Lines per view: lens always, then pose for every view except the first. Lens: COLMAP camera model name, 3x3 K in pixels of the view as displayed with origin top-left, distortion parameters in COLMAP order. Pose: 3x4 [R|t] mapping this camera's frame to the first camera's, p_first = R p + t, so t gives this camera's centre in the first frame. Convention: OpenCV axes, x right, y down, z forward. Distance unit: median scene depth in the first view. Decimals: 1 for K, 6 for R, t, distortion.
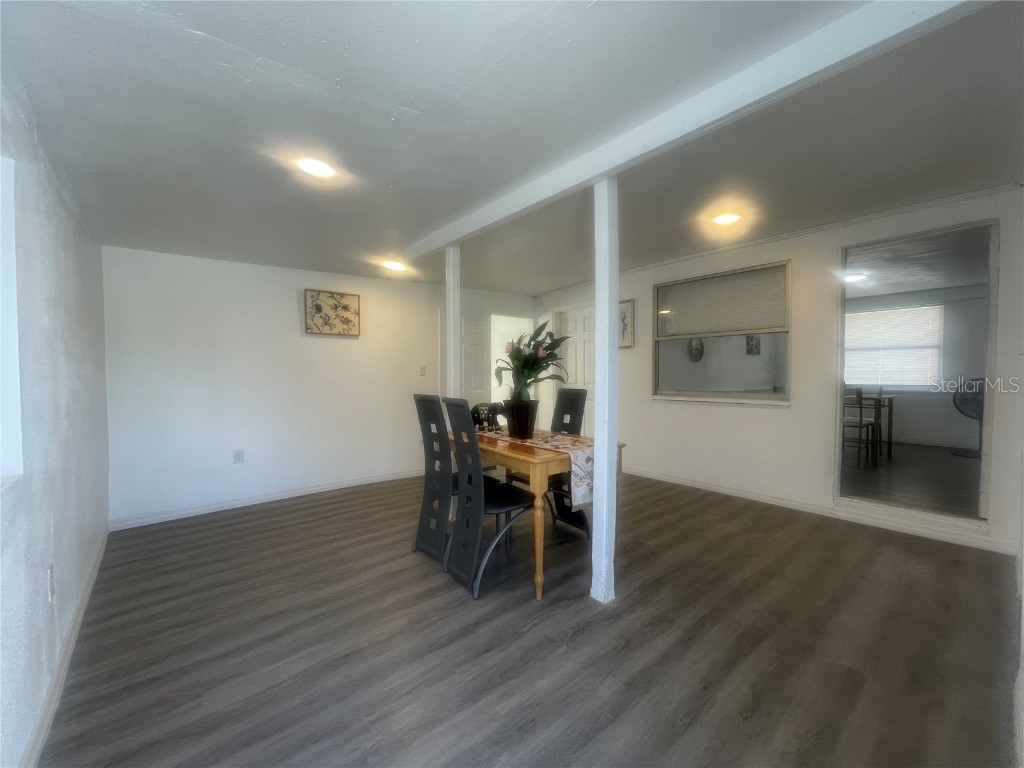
lens RADIAL K [[410.8, 0, 514.5], [0, 410.8, 386.0], [0, 0, 1]] dist [-0.004708, 0.001444]
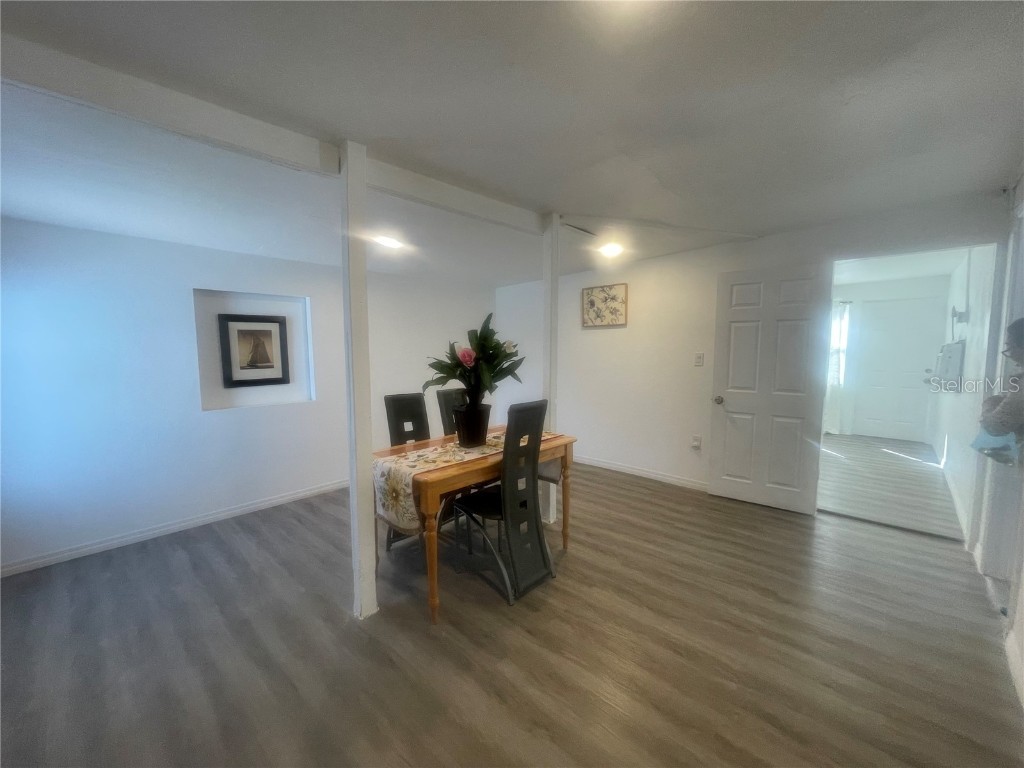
lens RADIAL K [[410.8, 0, 513.1], [0, 410.8, 388.3], [0, 0, 1]] dist [-0.004708, 0.001444]
pose [[0.122072, 0.096556, -0.987813, 0.608808], [-0.022147, 0.995274, 0.094548, -0.059132], [0.992274, 0.010336, 0.123633, 0.636176]]
